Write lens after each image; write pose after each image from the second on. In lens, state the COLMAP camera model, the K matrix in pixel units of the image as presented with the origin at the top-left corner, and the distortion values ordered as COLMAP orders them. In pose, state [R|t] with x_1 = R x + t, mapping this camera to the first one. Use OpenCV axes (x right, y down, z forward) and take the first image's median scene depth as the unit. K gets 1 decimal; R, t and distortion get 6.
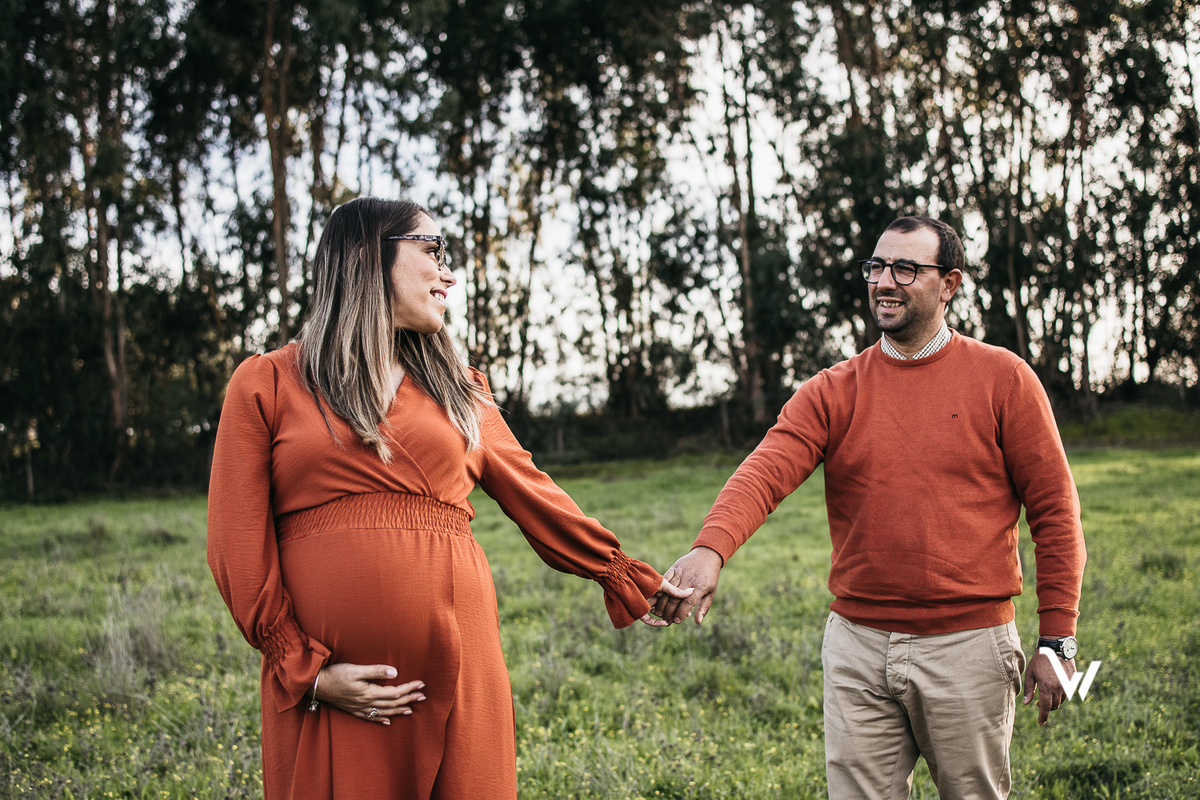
lens RADIAL K [[1746.7, 0, 600.0], [0, 1746.7, 400.0], [0, 0, 1]] dist [-0.328303, -0.147089]
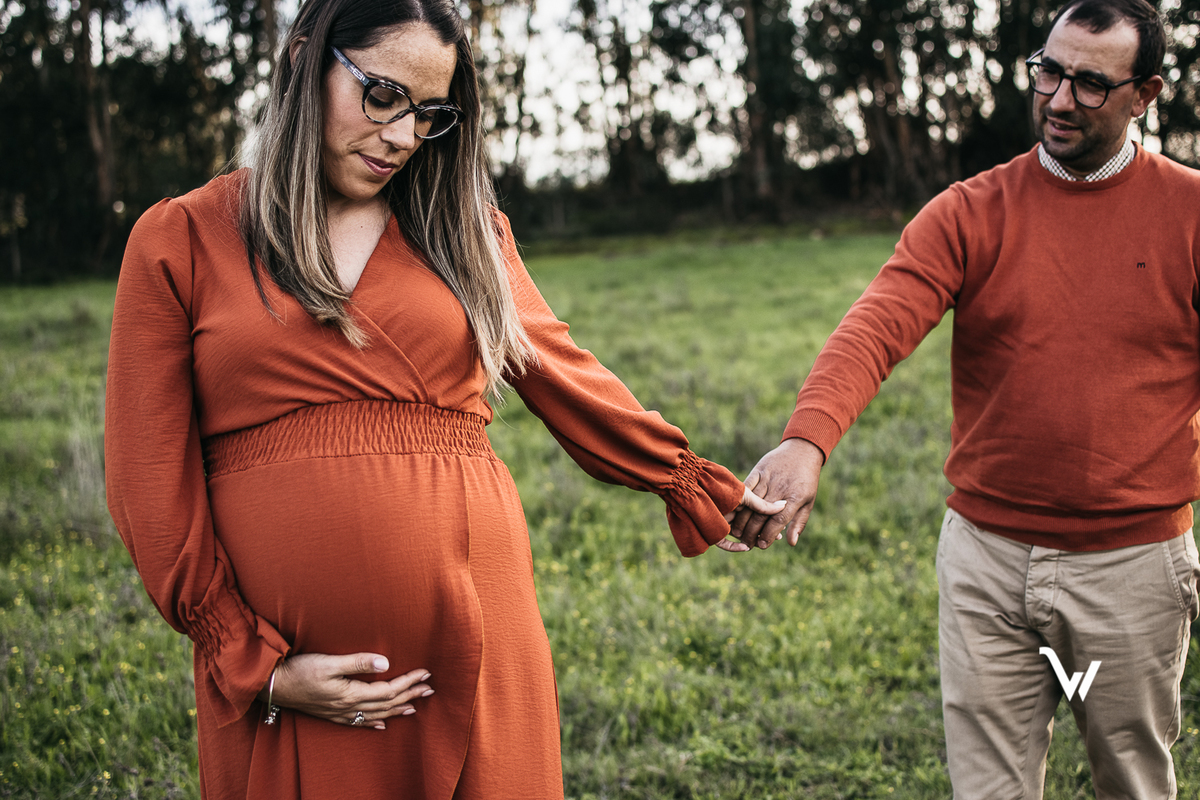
lens RADIAL K [[1514.7, 0, 637.8], [0, 1514.7, 400.1], [0, 0, 1]] dist [-0.190187, 0.041442]
pose [[0.999137, -0.008899, 0.040580, -0.014090], [0.001981, 0.985883, 0.167426, -0.016538], [-0.041497, -0.167201, 0.985049, 0.148135]]
